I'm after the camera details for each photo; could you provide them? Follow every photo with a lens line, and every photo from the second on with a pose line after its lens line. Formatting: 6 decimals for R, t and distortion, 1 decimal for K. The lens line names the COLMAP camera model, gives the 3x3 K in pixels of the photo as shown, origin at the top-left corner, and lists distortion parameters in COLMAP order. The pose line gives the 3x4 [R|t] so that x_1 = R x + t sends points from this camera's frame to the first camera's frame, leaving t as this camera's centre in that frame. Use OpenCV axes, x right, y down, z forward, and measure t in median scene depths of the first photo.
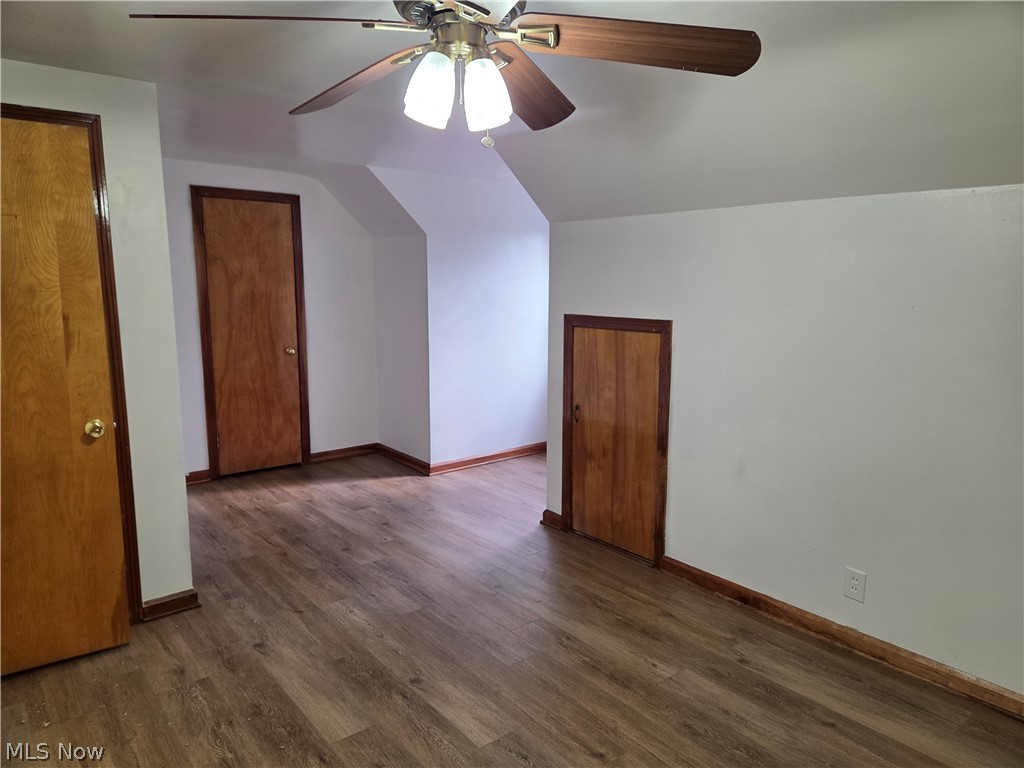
lens RADIAL K [[690.8, 0, 510.9], [0, 690.8, 381.7], [0, 0, 1]] dist [0.077801, -0.059940]
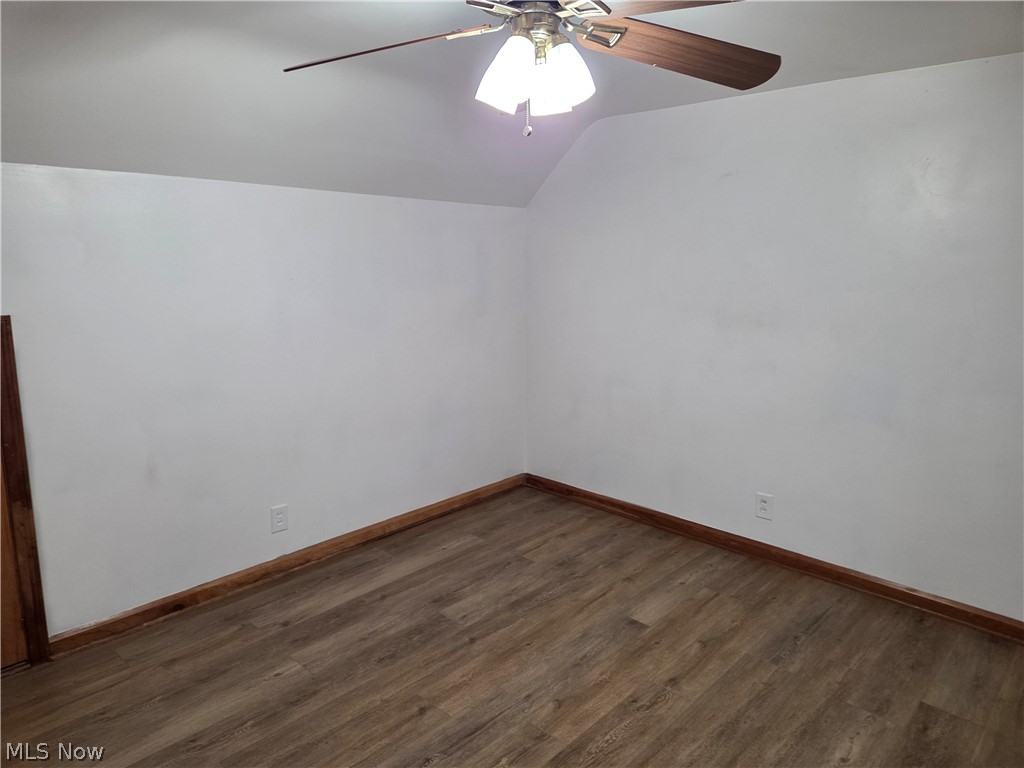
lens RADIAL K [[690.8, 0, 510.4], [0, 690.8, 384.2], [0, 0, 1]] dist [0.077801, -0.059940]
pose [[-0.121398, -0.194753, 0.973311, -0.691442], [0.153800, 0.965030, 0.212279, -0.123560], [-0.980616, 0.175465, -0.087200, 0.734442]]
